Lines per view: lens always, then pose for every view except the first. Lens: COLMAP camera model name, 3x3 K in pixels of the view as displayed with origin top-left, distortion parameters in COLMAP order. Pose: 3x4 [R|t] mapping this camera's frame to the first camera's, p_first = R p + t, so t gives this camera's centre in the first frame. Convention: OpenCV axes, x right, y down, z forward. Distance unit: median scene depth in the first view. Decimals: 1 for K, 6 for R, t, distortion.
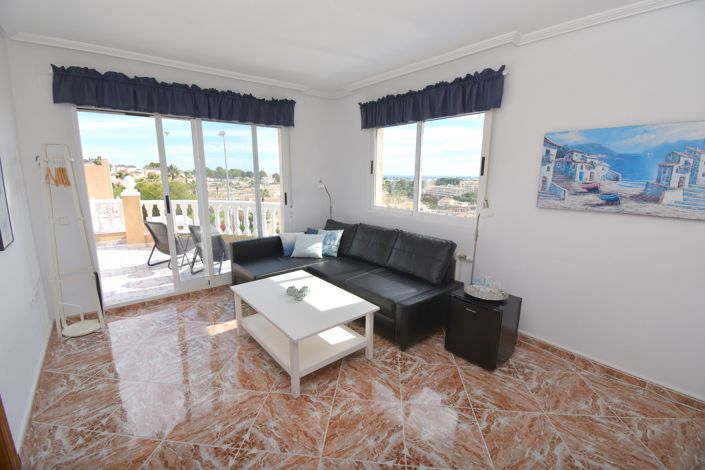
lens RADIAL K [[315.3, 0, 346.0], [0, 315.3, 234.9], [0, 0, 1]] dist [0.002584, -0.000585]
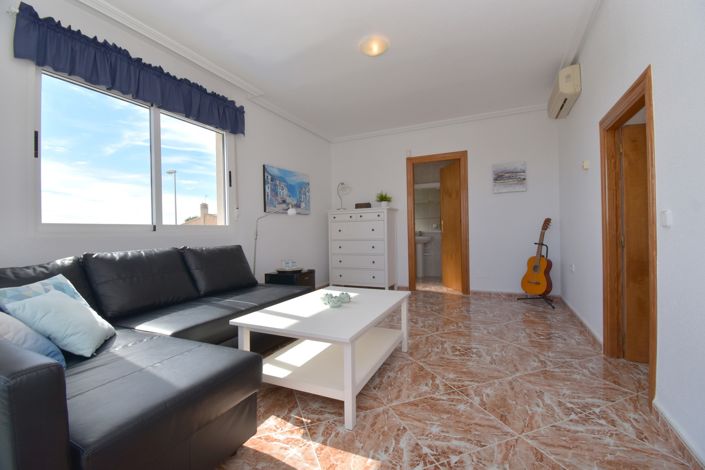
lens RADIAL K [[315.3, 0, 351.3], [0, 315.3, 233.6], [0, 0, 1]] dist [0.002584, -0.000585]
pose [[-0.441798, -0.007419, 0.897084, -4.164894], [0.185777, 0.977533, 0.099576, -0.284136], [-0.877668, 0.210650, -0.430494, 5.979050]]
